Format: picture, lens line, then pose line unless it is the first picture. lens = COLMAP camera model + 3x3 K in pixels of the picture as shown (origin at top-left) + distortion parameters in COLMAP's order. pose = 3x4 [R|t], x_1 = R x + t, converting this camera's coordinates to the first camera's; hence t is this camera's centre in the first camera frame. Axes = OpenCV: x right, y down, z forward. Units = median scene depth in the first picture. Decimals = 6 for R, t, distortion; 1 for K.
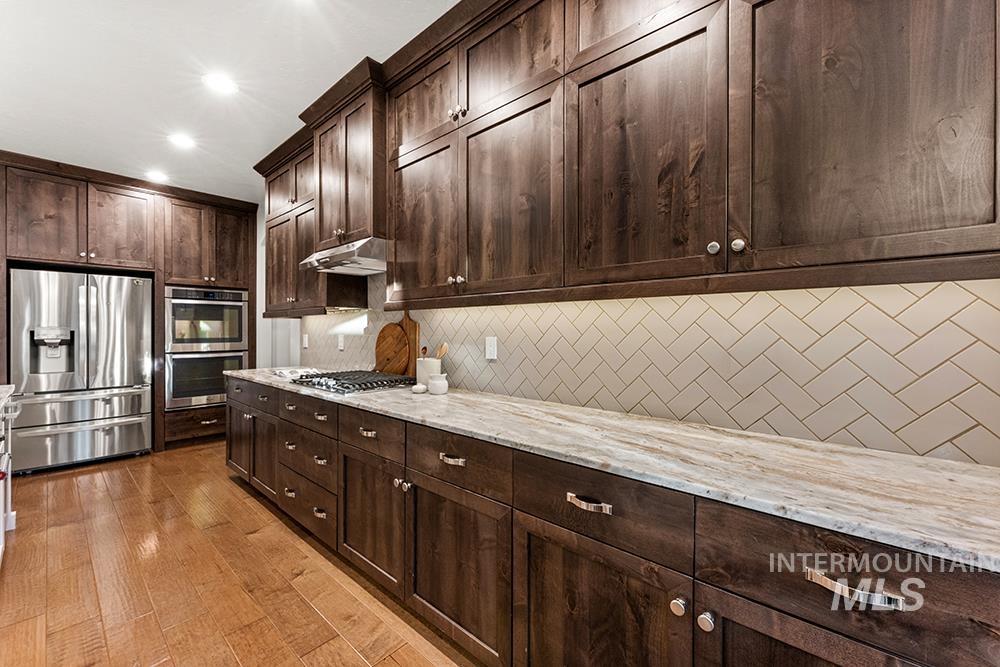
lens RADIAL K [[402.7, 0, 500.0], [0, 402.7, 333.5], [0, 0, 1]] dist [0.000503, -0.000053]
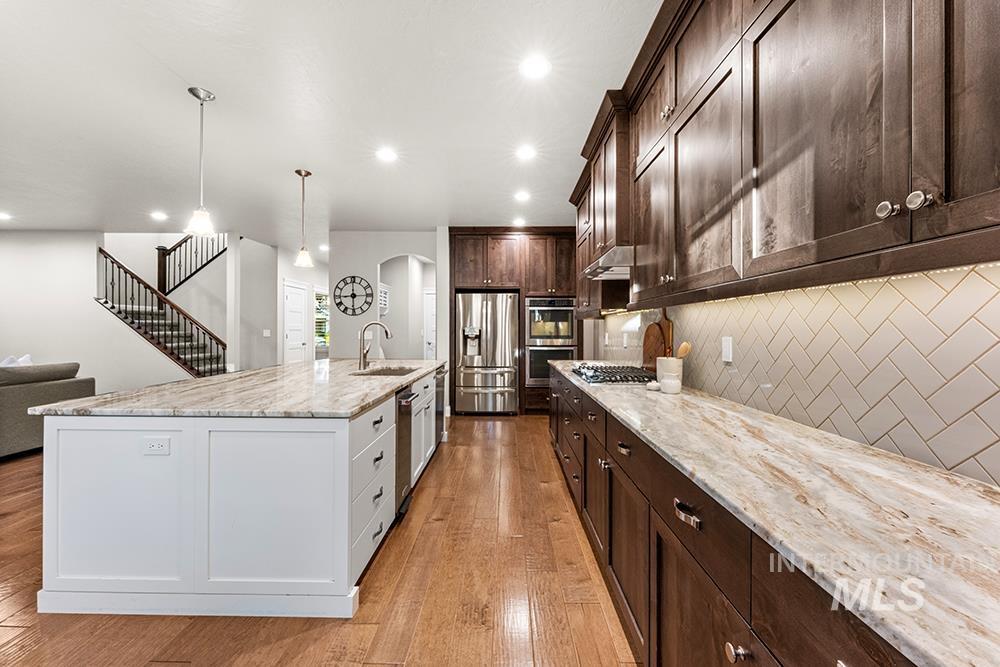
lens RADIAL K [[398.4, 0, 503.7], [0, 398.4, 331.4], [0, 0, 1]] dist [-0.000223, -0.000064]
pose [[0.660112, 0.004657, -0.751152, 0.245932], [-0.006688, 0.999978, 0.000322, -0.000263], [0.751137, 0.004811, 0.660129, 0.024676]]
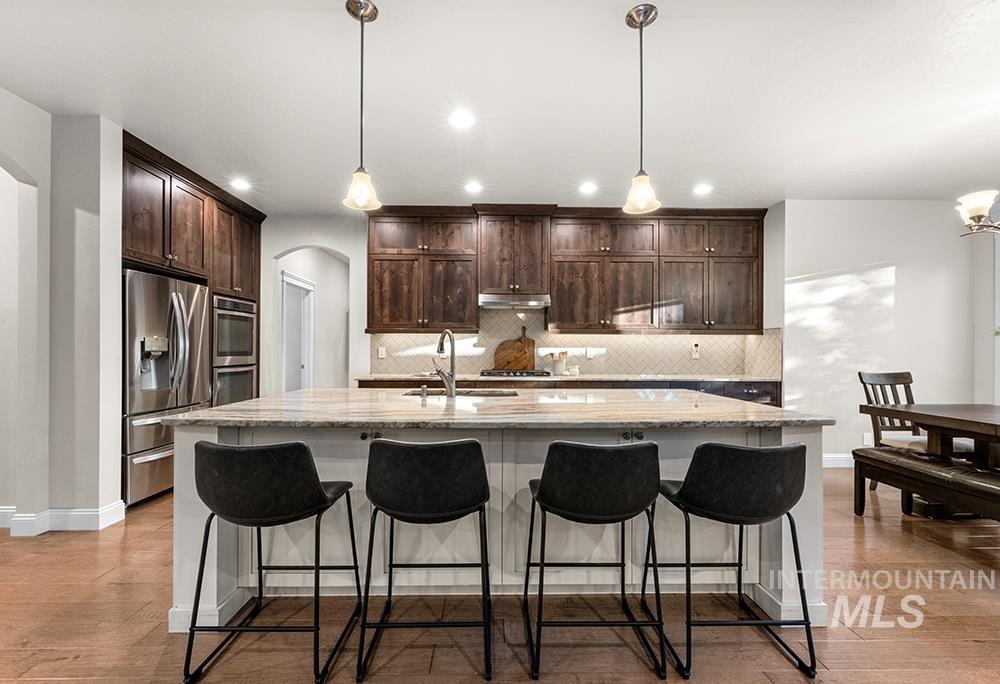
lens RADIAL K [[422.4, 0, 497.8], [0, 422.4, 347.8], [0, 0, 1]] dist [0.001605, 0.000092]
pose [[0.734555, 0.003045, 0.678543, -1.451174], [0.002550, 0.999970, -0.007247, 0.018894], [-0.678545, 0.007053, 0.734525, -0.233906]]
